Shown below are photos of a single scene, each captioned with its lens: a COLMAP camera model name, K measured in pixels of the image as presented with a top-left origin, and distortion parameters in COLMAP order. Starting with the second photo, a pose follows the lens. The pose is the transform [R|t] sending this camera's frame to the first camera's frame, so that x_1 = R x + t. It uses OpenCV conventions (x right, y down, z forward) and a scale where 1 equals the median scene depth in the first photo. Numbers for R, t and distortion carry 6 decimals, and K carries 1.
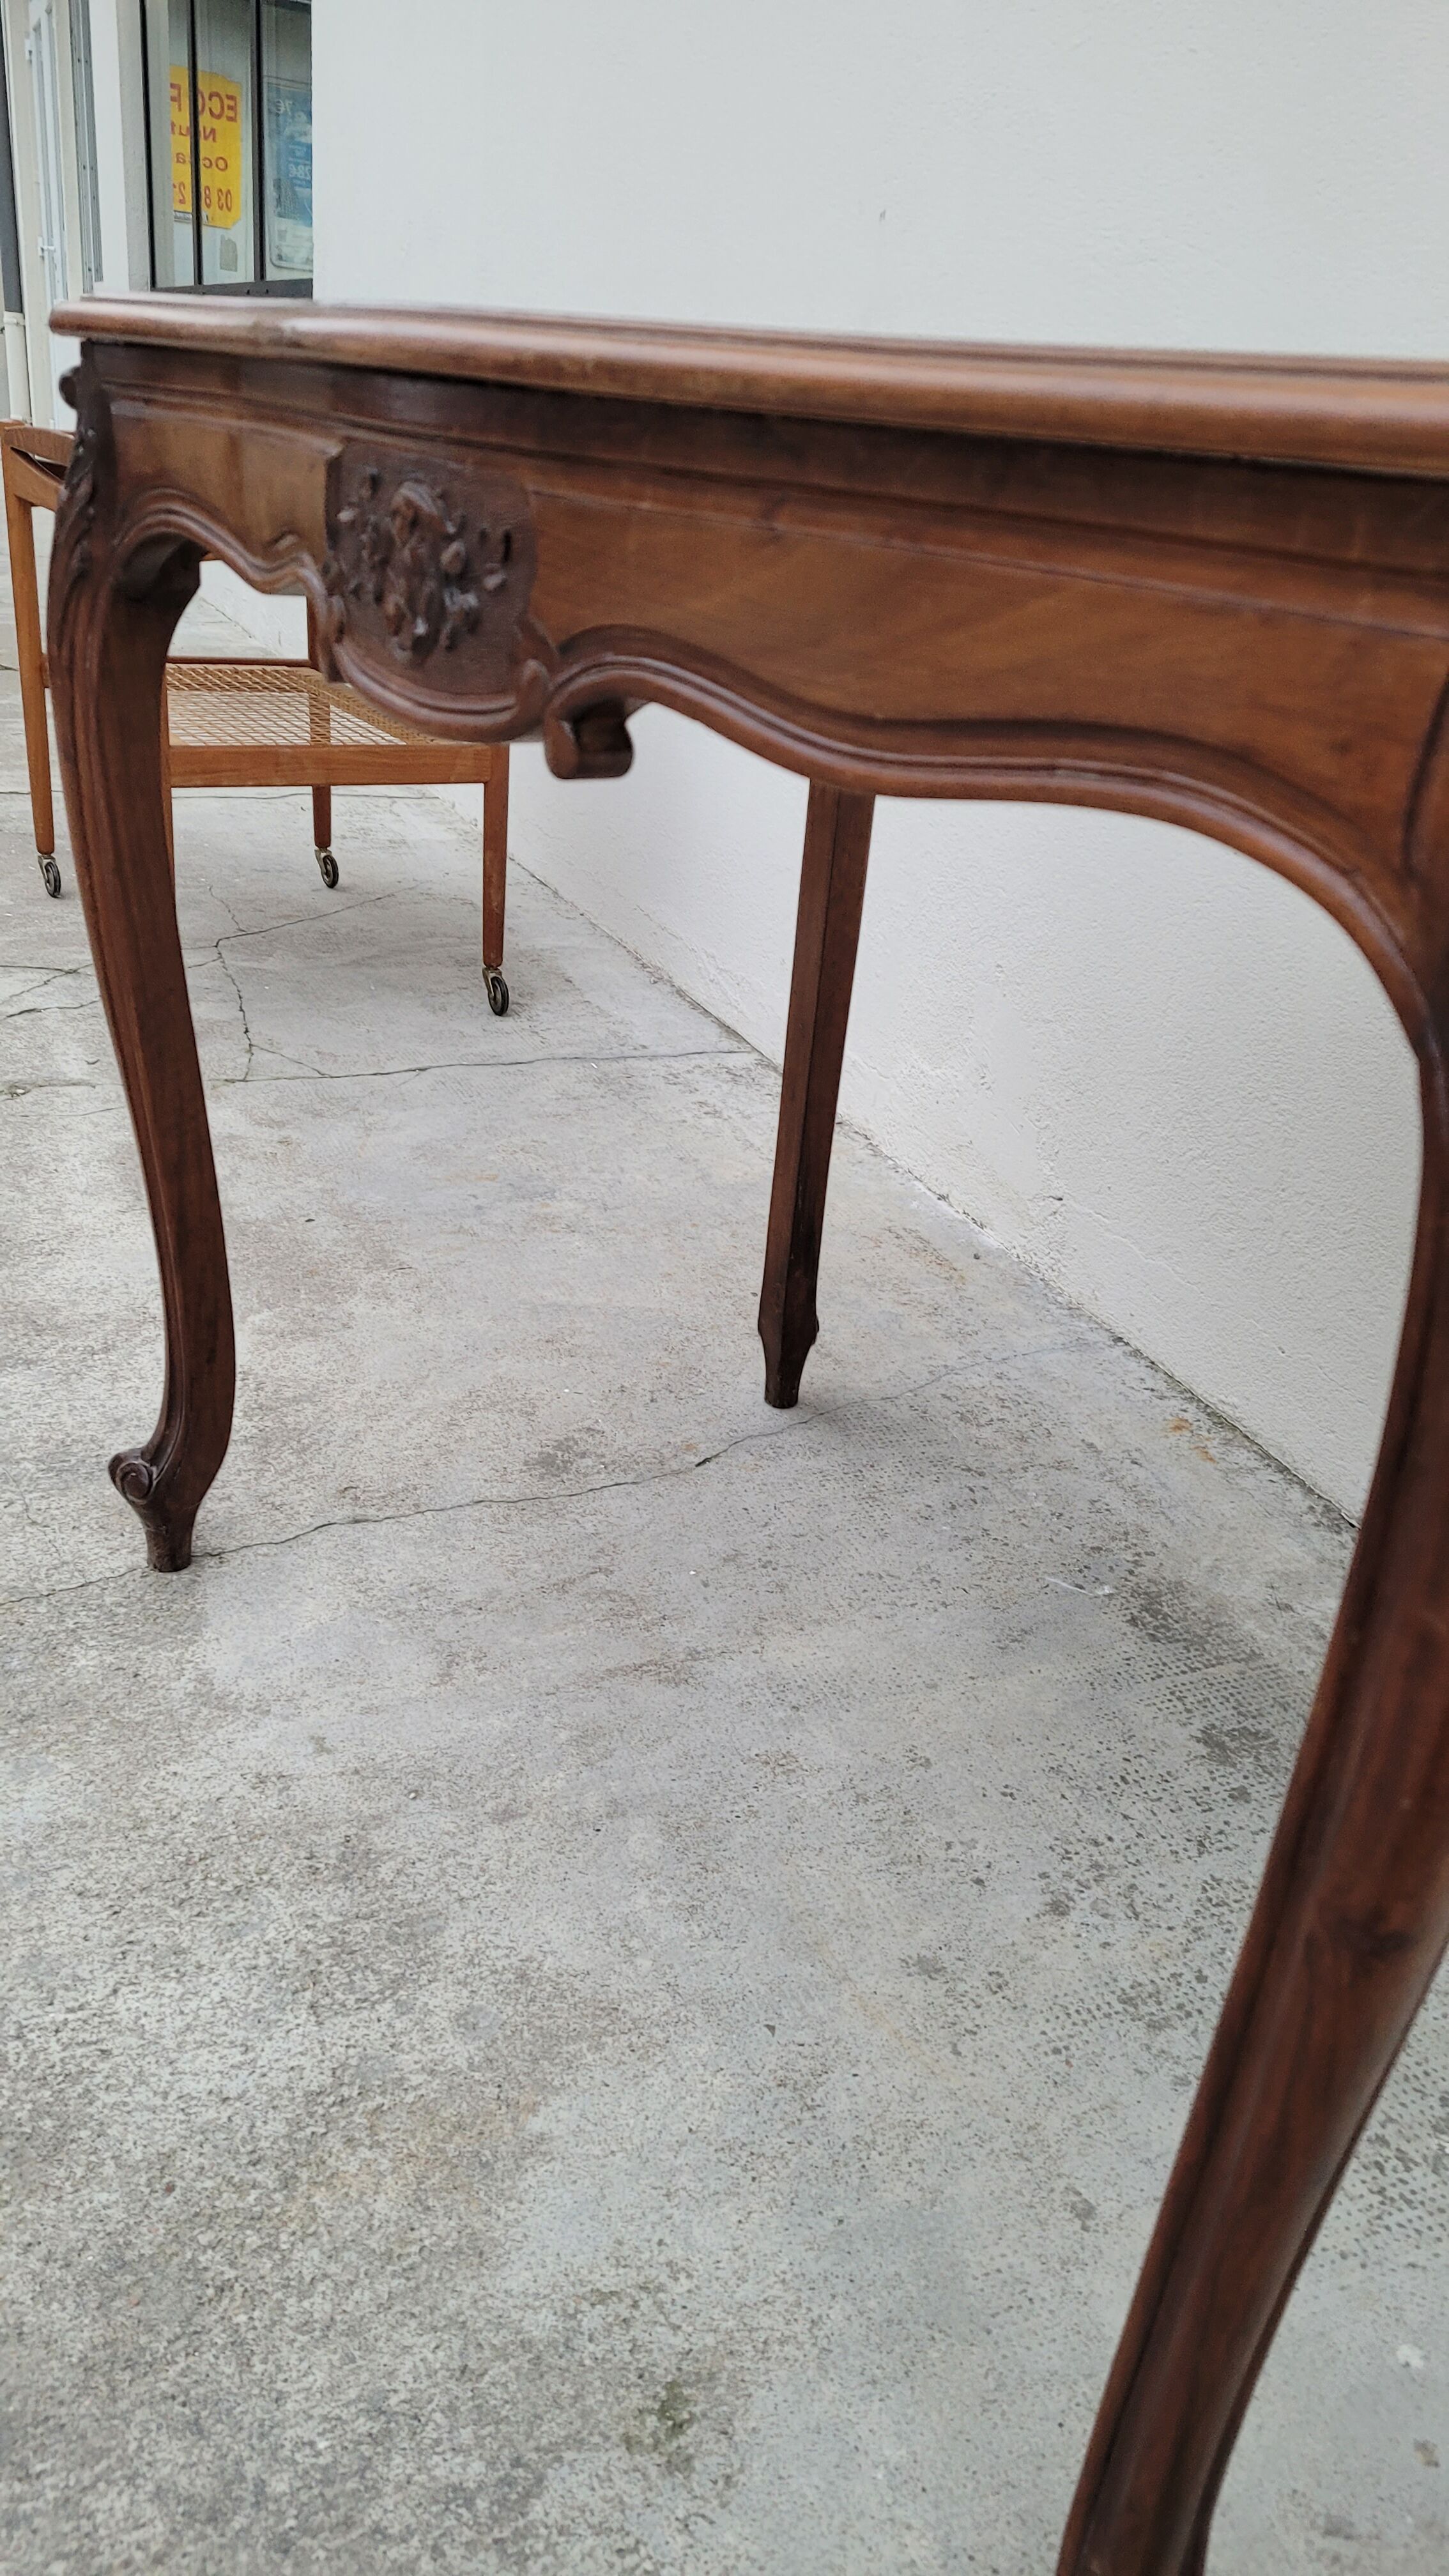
lens RADIAL K [[1918.2, 0, 718.6], [0, 1918.2, 1284.2], [0, 0, 1]] dist [0.060029, -0.040777]
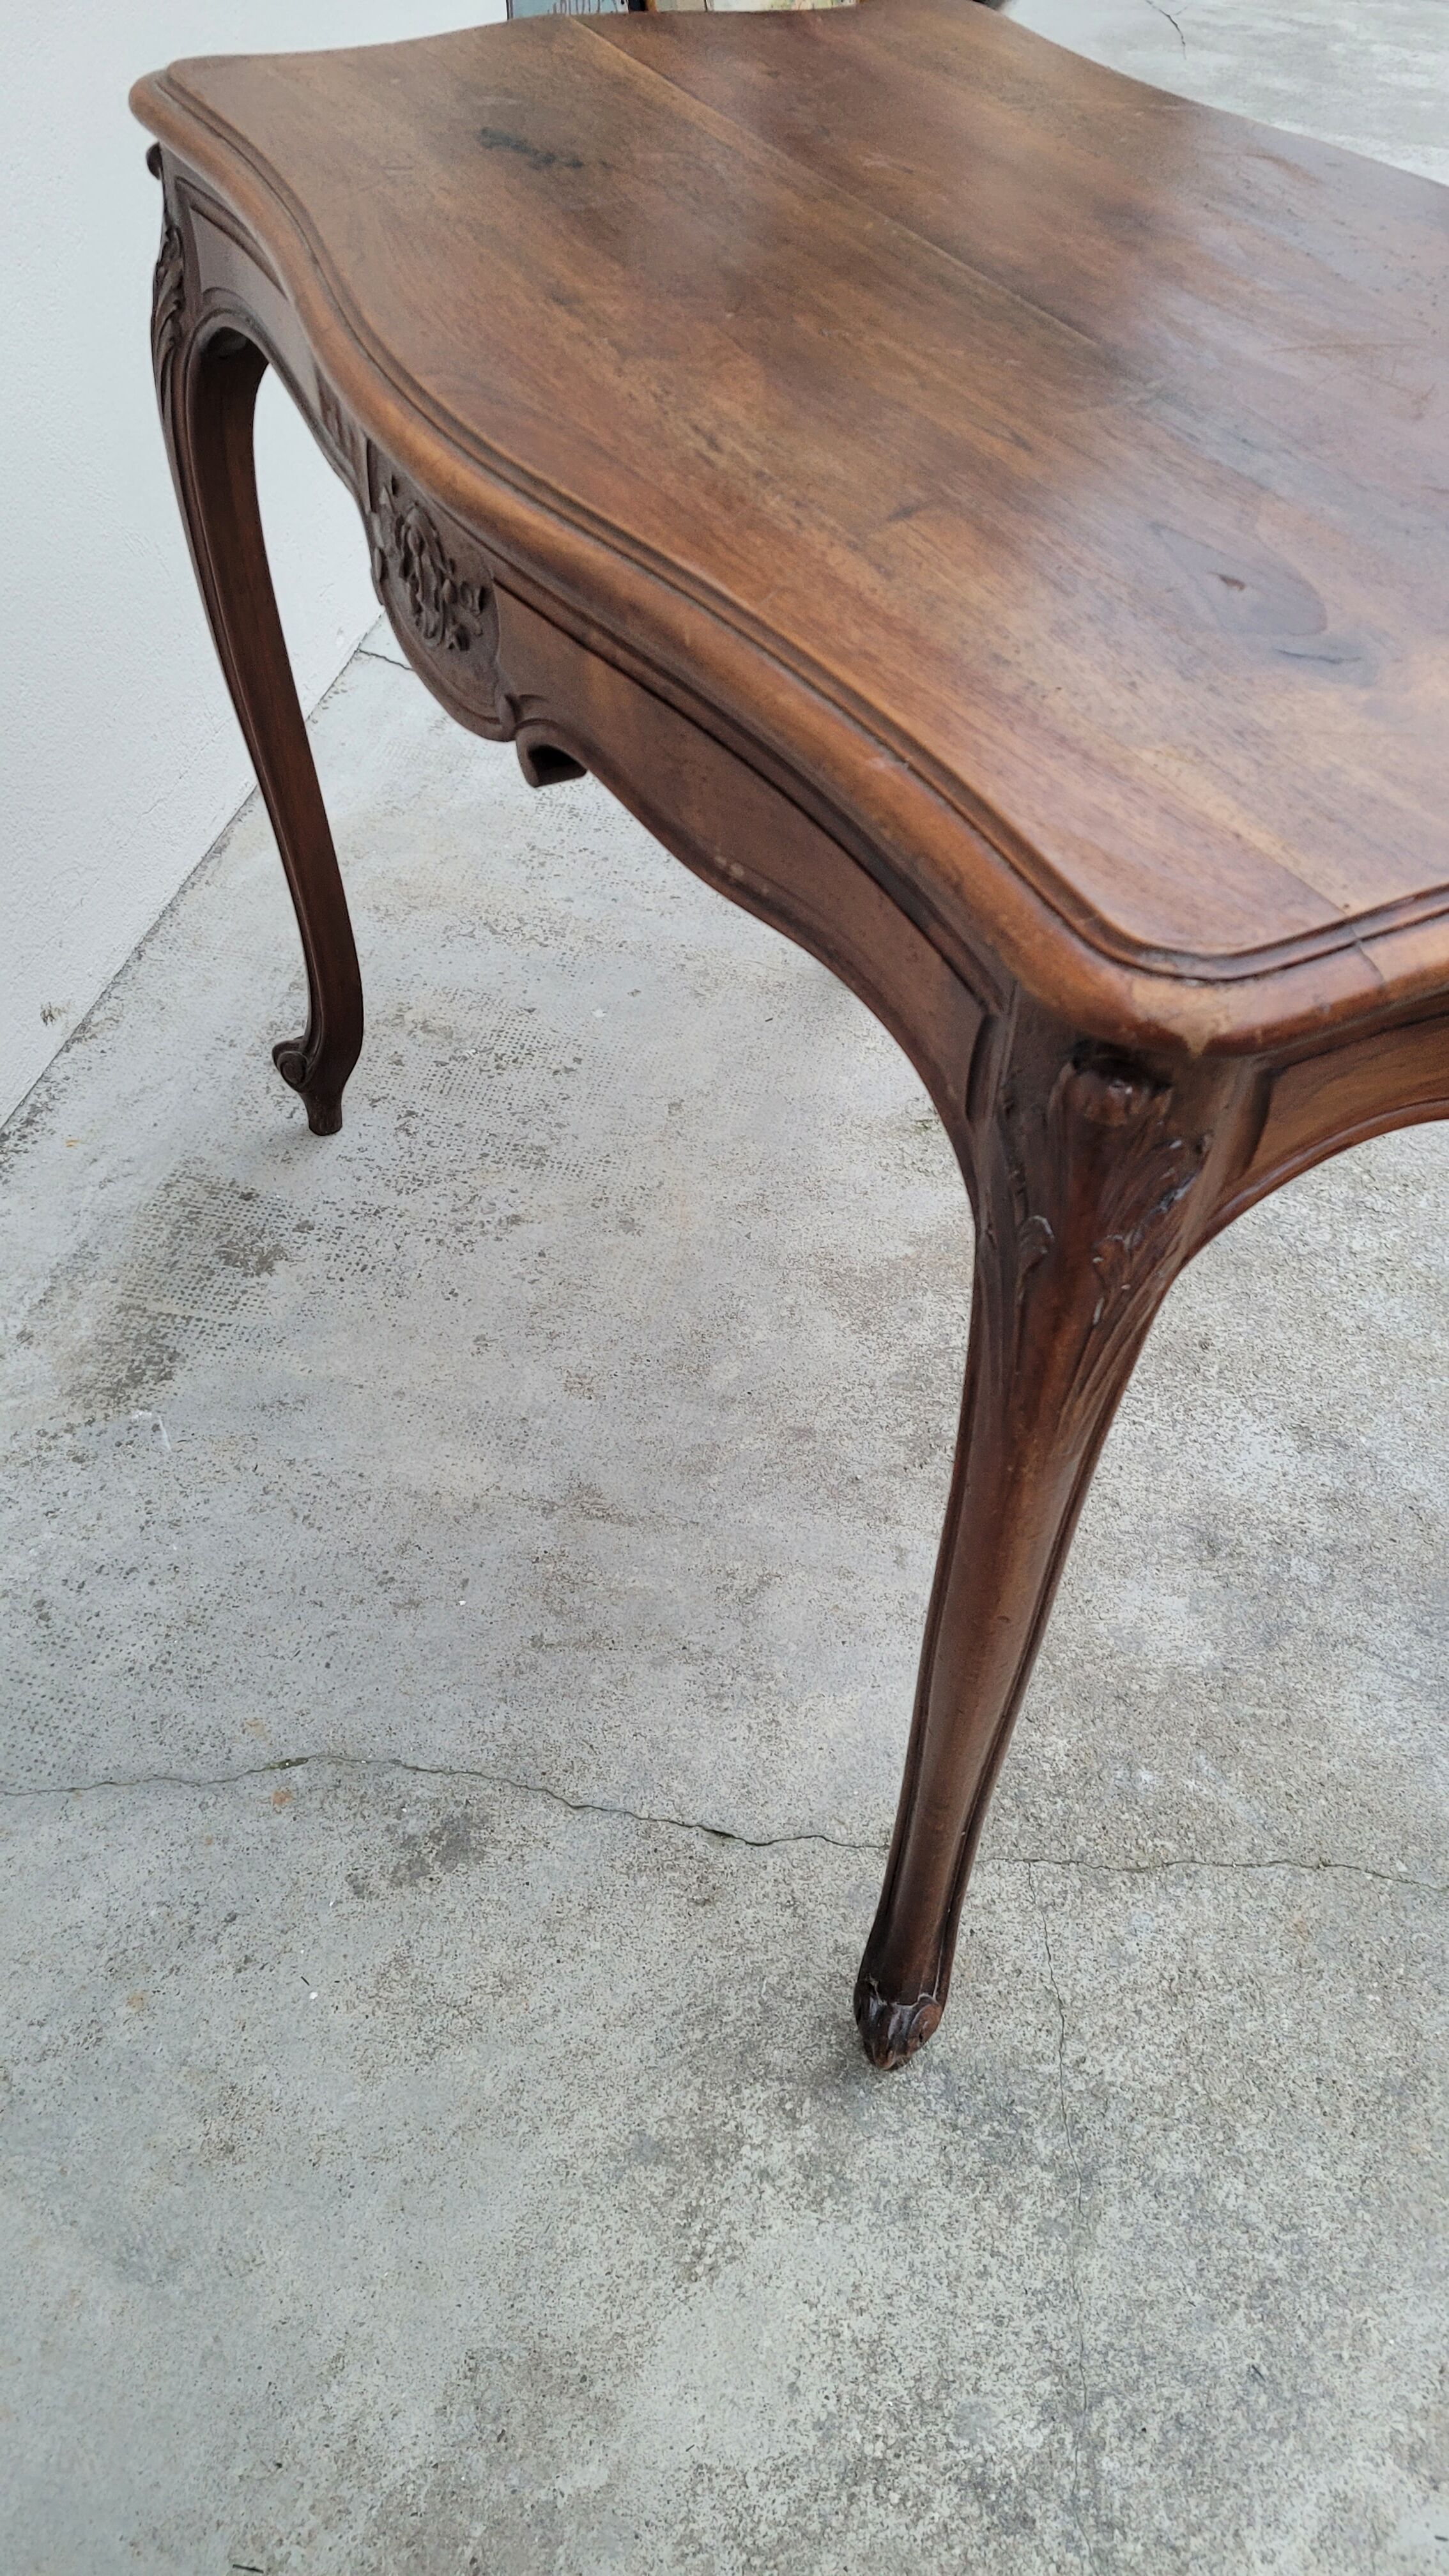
lens RADIAL K [[1918.2, 0, 741.6], [0, 1918.2, 1305.2], [0, 0, 1]] dist [0.060029, -0.040777]
pose [[-0.820347, -0.477743, 0.314311, -0.426360], [0.145900, 0.356589, 0.922799, -0.913378], [-0.552941, 0.802874, -0.222824, 1.209212]]
